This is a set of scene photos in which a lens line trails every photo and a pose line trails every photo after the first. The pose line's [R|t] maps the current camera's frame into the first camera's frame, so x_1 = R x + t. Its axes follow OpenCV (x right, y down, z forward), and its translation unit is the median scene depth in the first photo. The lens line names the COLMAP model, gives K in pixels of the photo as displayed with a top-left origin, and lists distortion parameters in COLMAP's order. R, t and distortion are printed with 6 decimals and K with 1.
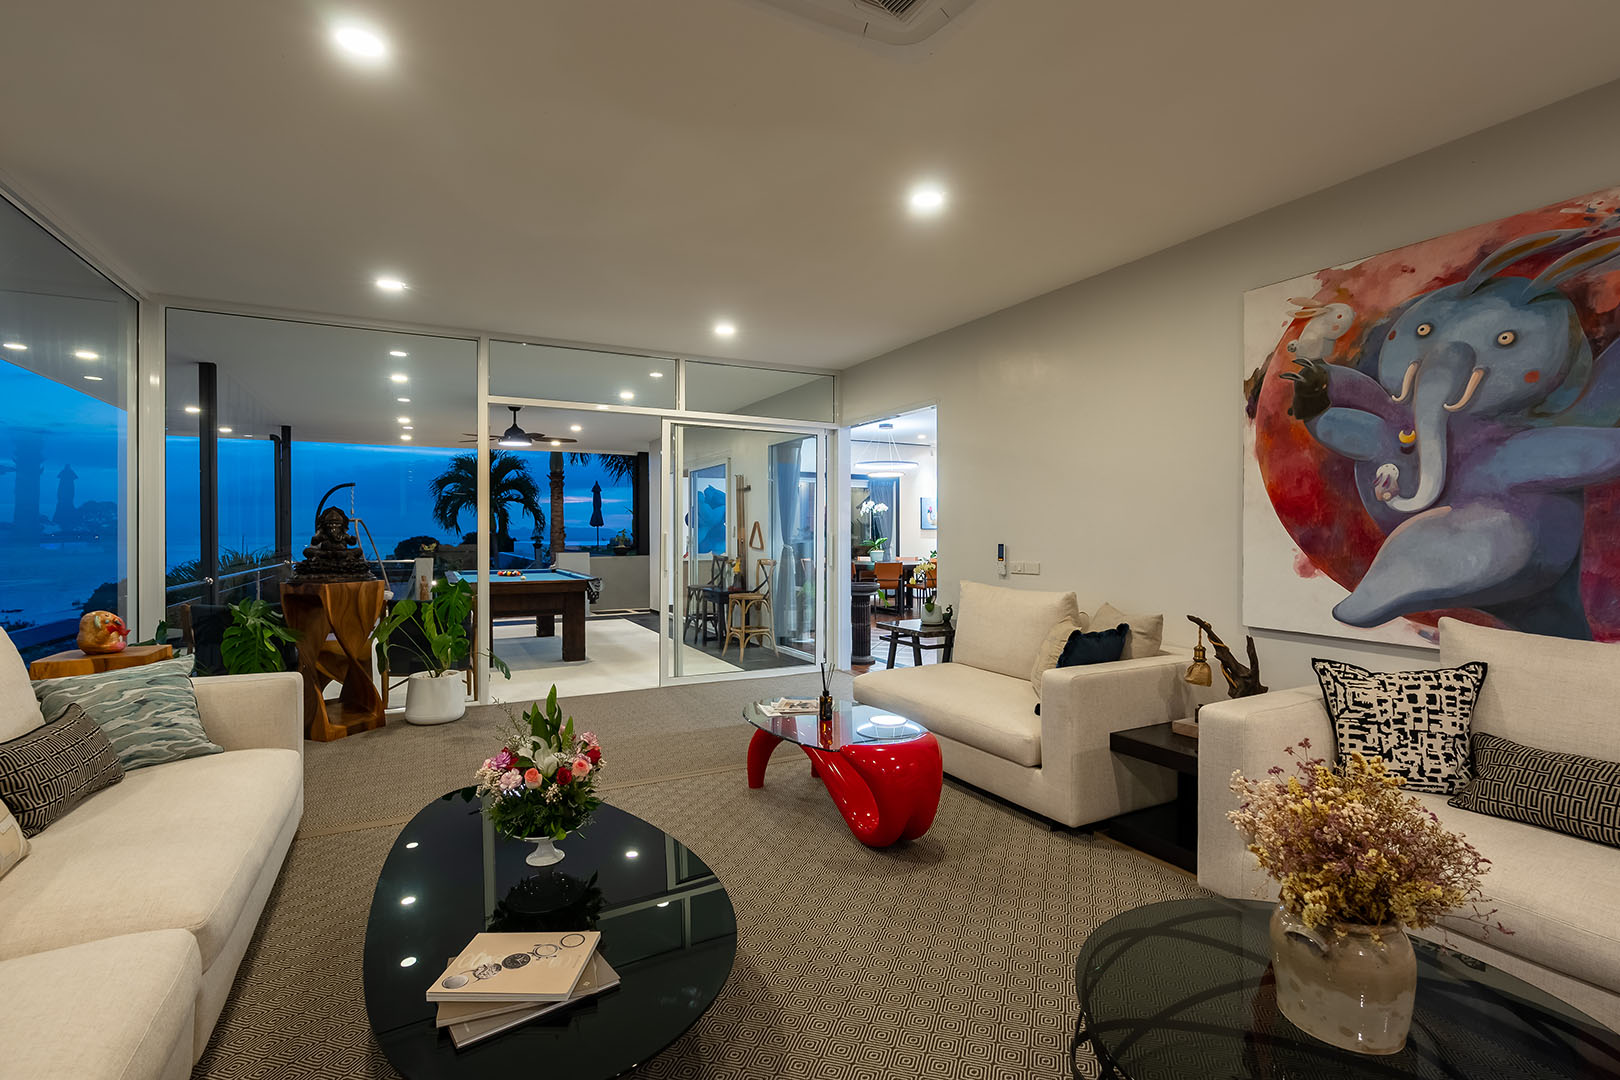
lens RADIAL K [[761.2, 0, 810.0], [0, 761.2, 540.0], [0, 0, 1]] dist [0.000951, 0.000123]
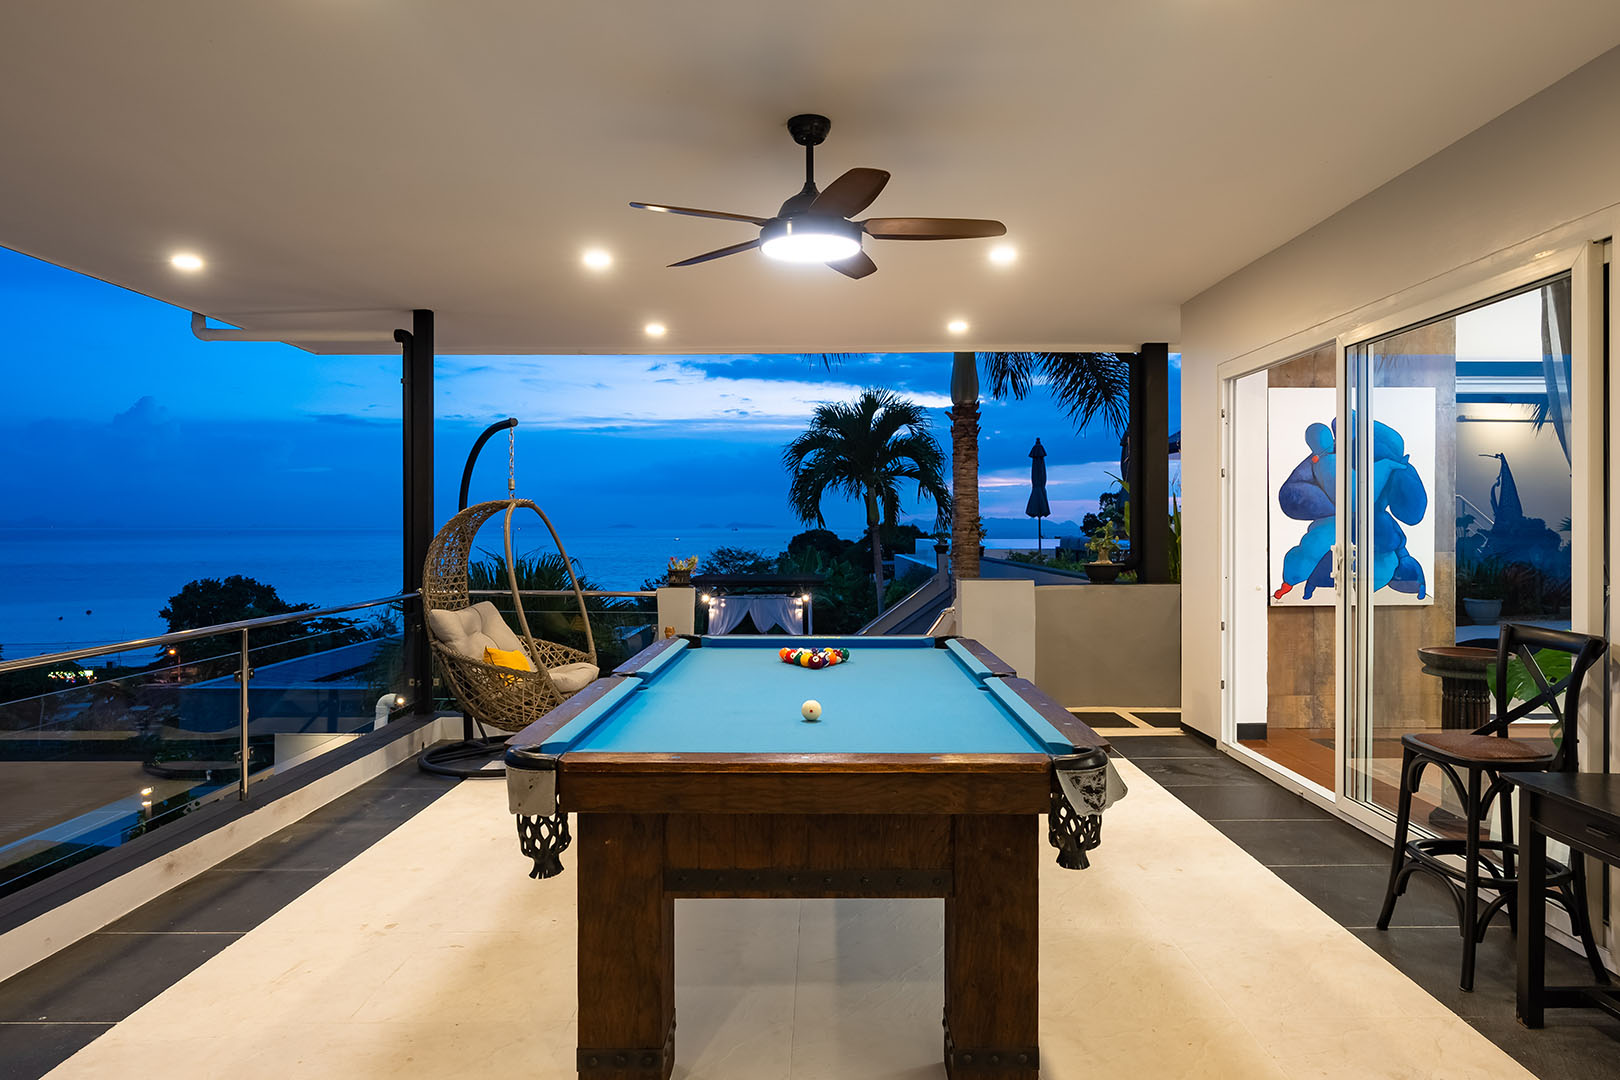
lens RADIAL K [[1014.0, 0, 810.0], [0, 1014.0, 540.0], [0, 0, 1]] dist [-0.000259, -0.000105]
pose [[0.883765, 0.008285, -0.467858, -0.099866], [-0.005891, 0.999961, 0.006579, -0.005393], [0.467894, -0.003058, 0.883779, 0.326580]]
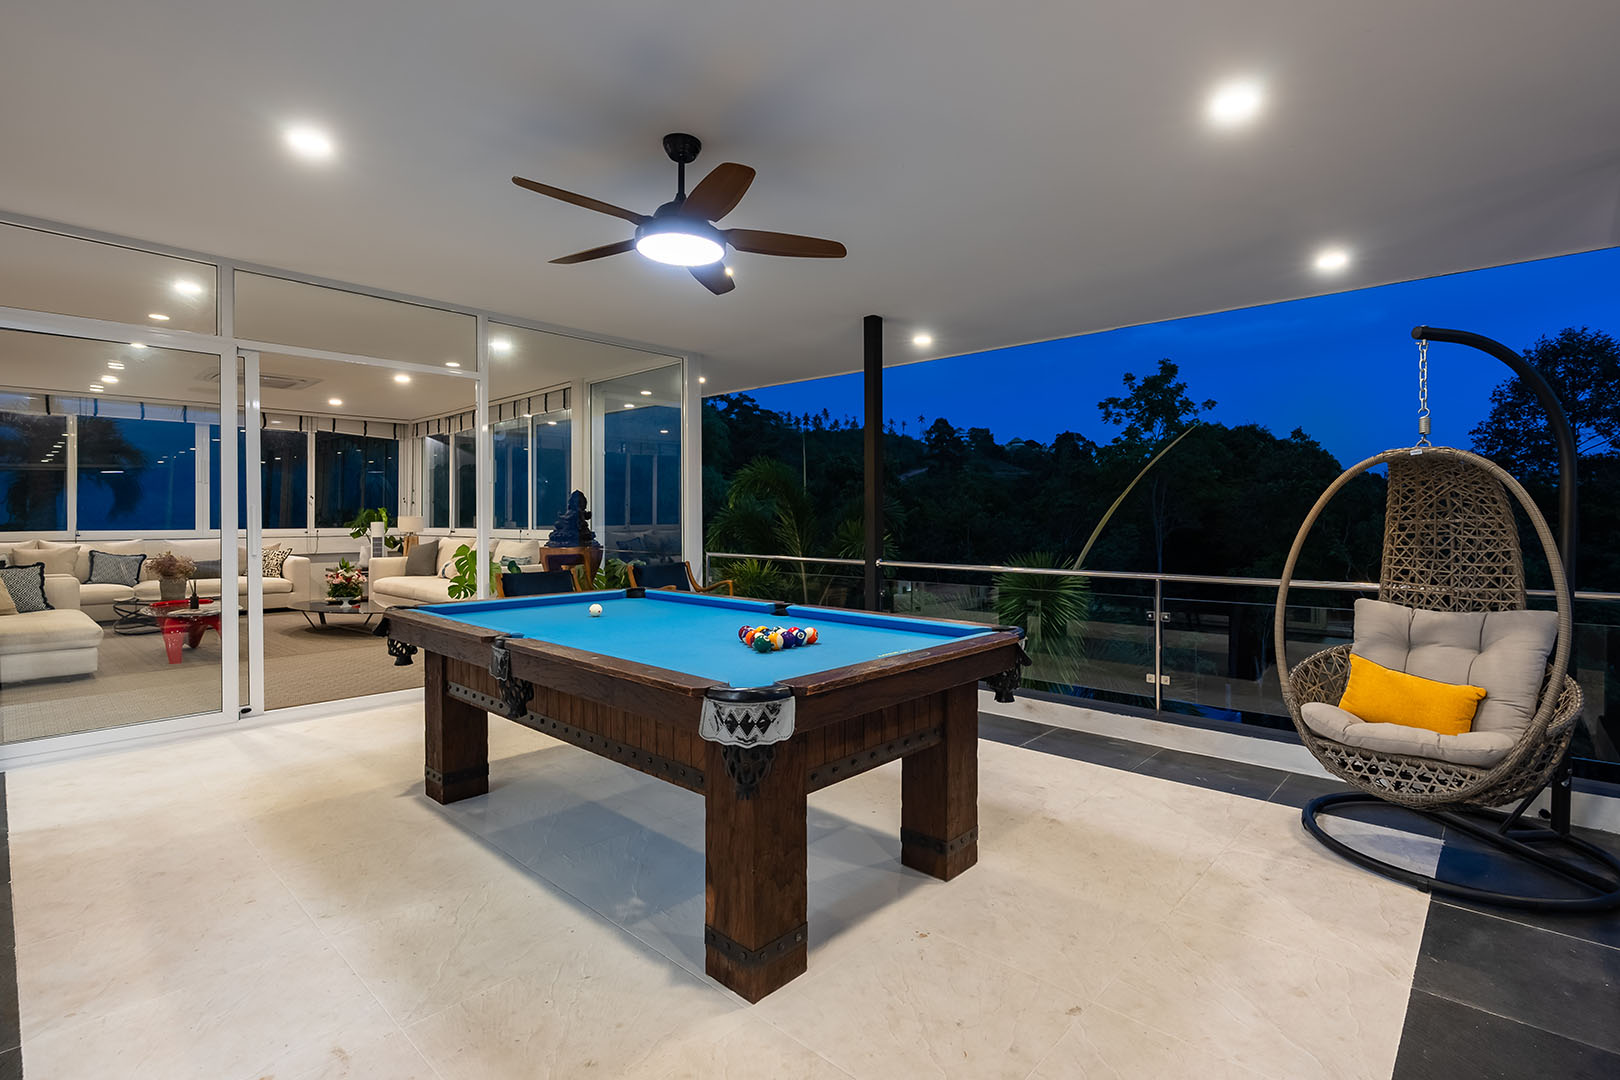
lens RADIAL K [[766.4, 0, 850.9], [0, 766.4, 518.8], [0, 0, 1]] dist [0.000060, 0.000026]
pose [[-0.932259, 0.004376, -0.361764, -0.167693], [0.001815, 0.999971, 0.007420, -0.001488], [0.361786, 0.006261, -0.932240, 0.688251]]
